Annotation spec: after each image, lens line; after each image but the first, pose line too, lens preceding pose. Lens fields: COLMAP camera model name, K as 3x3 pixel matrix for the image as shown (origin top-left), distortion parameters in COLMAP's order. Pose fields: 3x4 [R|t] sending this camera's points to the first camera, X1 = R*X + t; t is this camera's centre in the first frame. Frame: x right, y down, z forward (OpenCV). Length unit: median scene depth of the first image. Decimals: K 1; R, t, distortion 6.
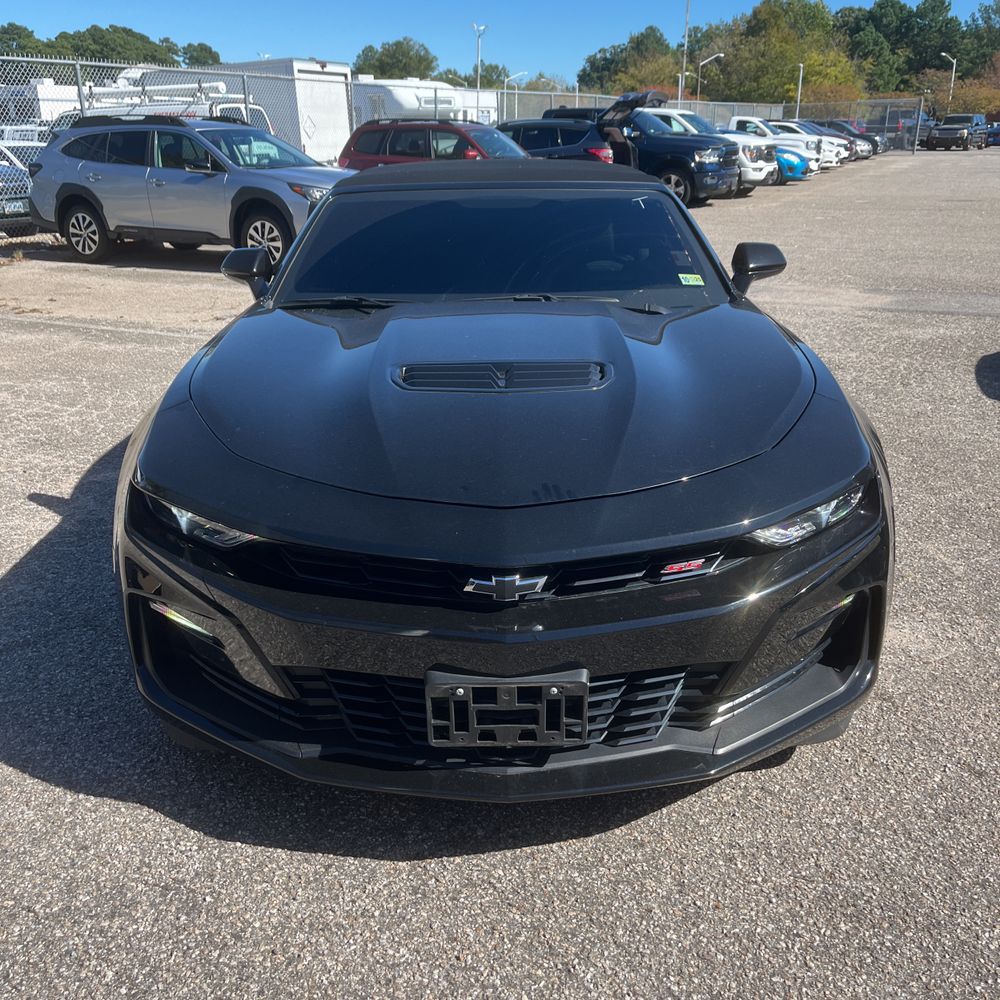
lens RADIAL K [[1016.4, 0, 495.8], [0, 1016.4, 507.6], [0, 0, 1]] dist [0.015431, 0.000000]
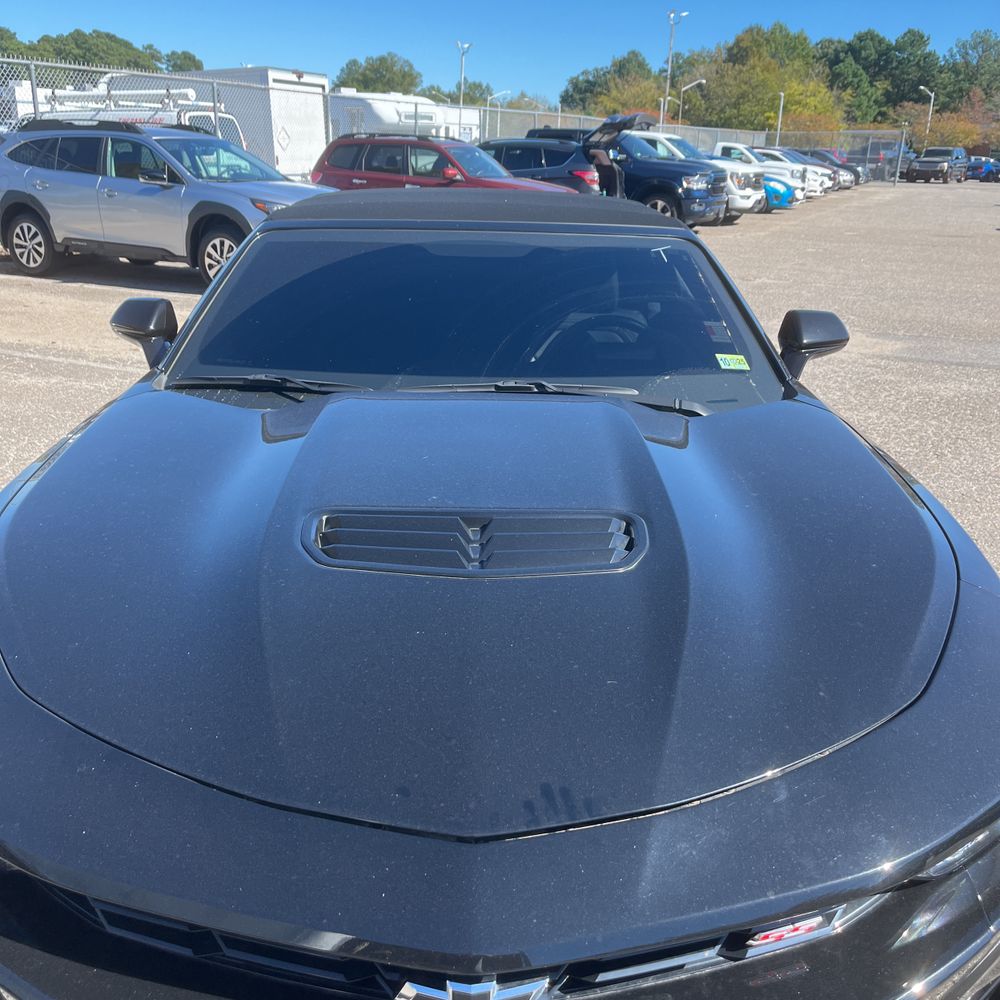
lens RADIAL K [[1016.4, 0, 493.3], [0, 1016.4, 500.1], [0, 0, 1]] dist [0.015431, 0.000000]
pose [[0.999401, 0.024972, 0.023969, 0.000155], [-0.024448, 0.999461, -0.021920, -0.017005], [-0.024504, 0.021320, 0.999472, 0.043327]]
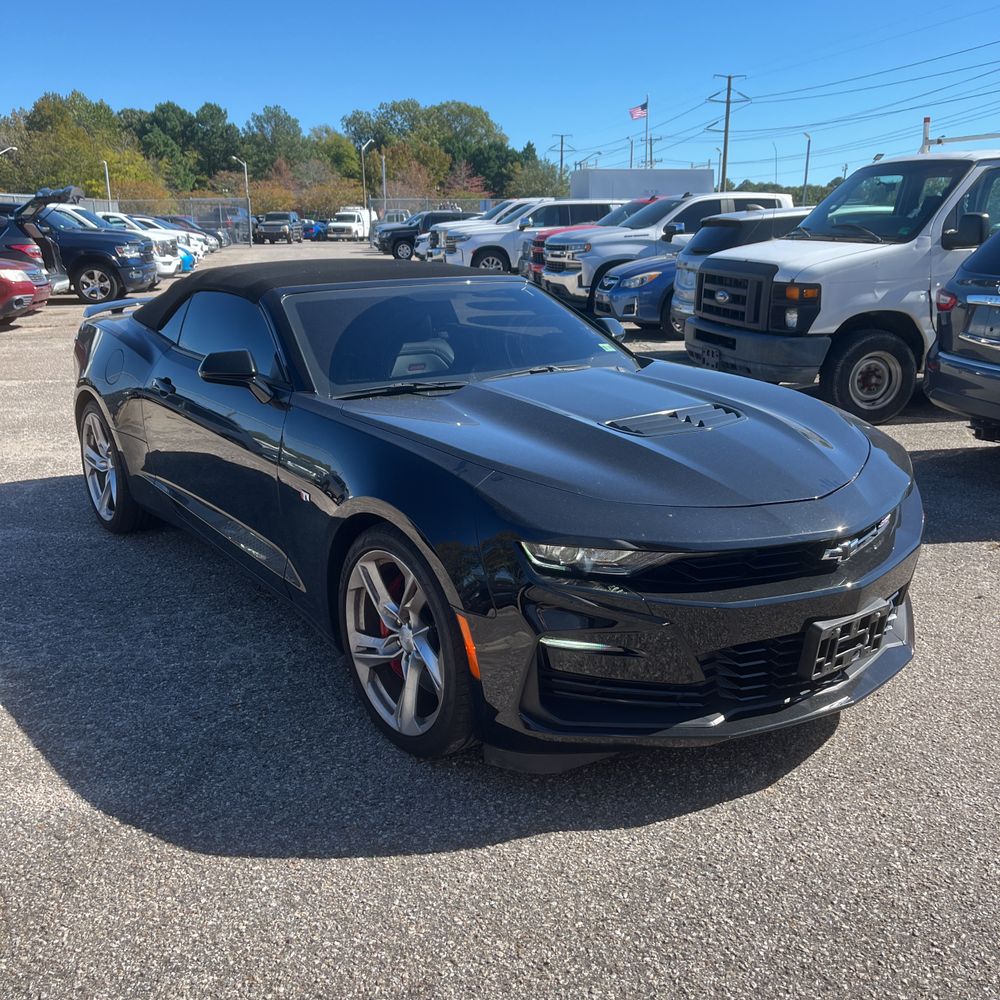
lens RADIAL K [[1016.4, 0, 495.1], [0, 1016.4, 506.0], [0, 0, 1]] dist [0.015431, 0.000000]
pose [[0.803632, -0.158098, 0.573742, -0.115508], [0.206158, 0.978331, -0.019178, -0.005535], [-0.558278, 0.133693, 0.818811, 0.009011]]
